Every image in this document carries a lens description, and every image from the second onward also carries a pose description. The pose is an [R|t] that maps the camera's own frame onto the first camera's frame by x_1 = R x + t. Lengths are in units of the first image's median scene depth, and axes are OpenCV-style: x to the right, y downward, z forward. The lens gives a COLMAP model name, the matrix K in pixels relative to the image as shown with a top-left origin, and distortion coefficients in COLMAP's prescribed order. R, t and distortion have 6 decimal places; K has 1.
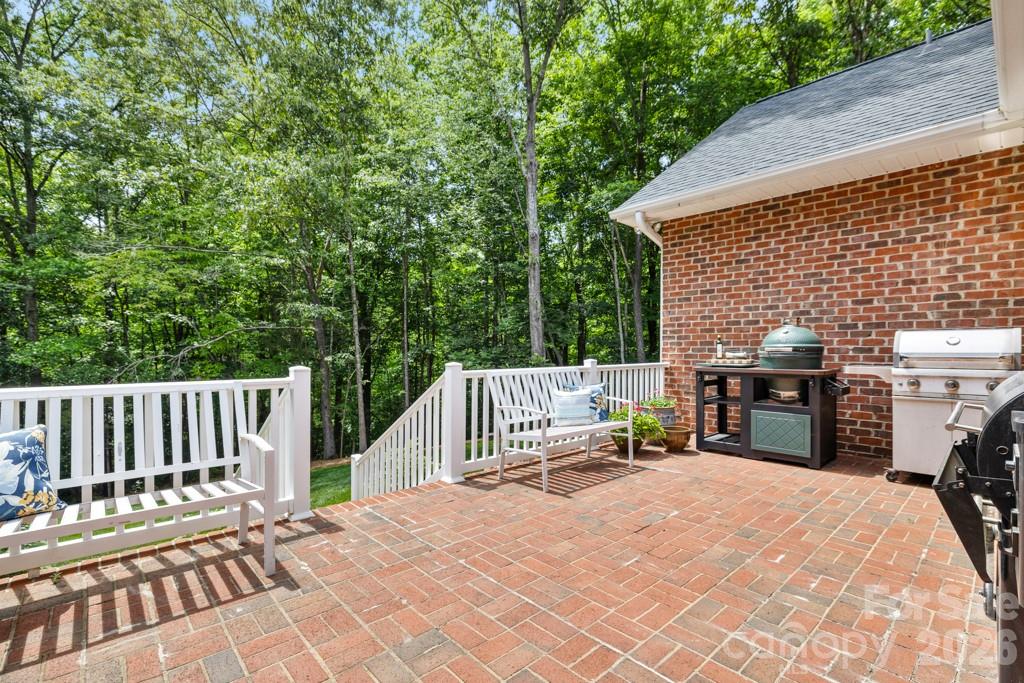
lens RADIAL K [[468.6, 0, 512.9], [0, 468.6, 349.6], [0, 0, 1]] dist [-0.002418, 0.000622]
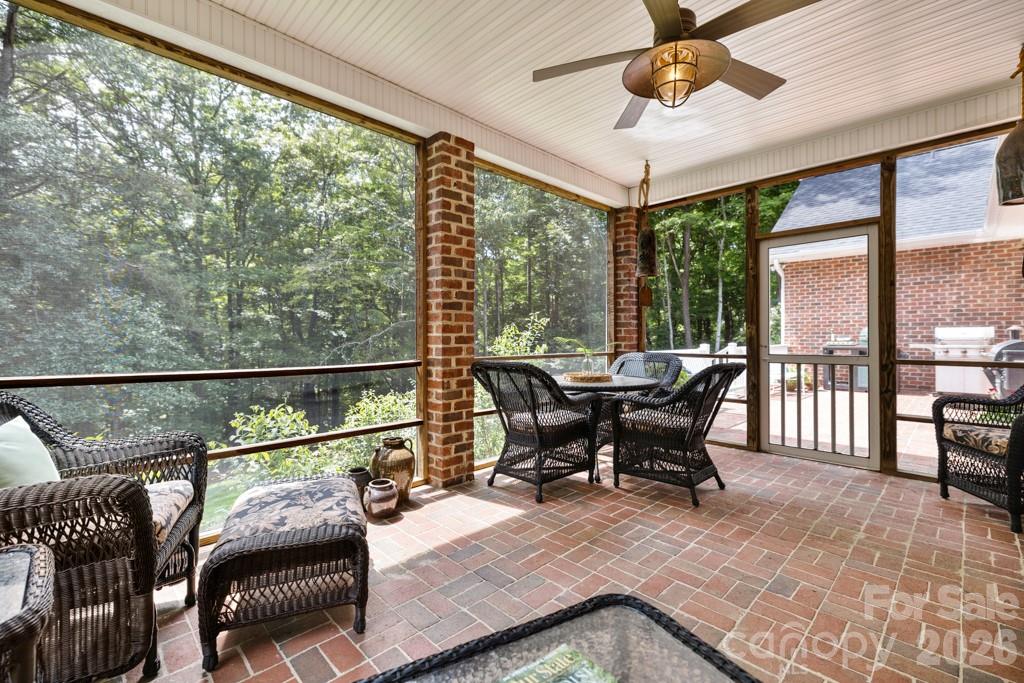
lens RADIAL K [[444.6, 0, 511.4], [0, 444.6, 335.8], [0, 0, 1]] dist [-0.000146, -0.000119]
pose [[0.999546, -0.005847, 0.029556, -1.075114], [0.005929, 0.999979, -0.002687, -0.007925], [-0.029540, 0.002861, 0.999560, -0.889046]]
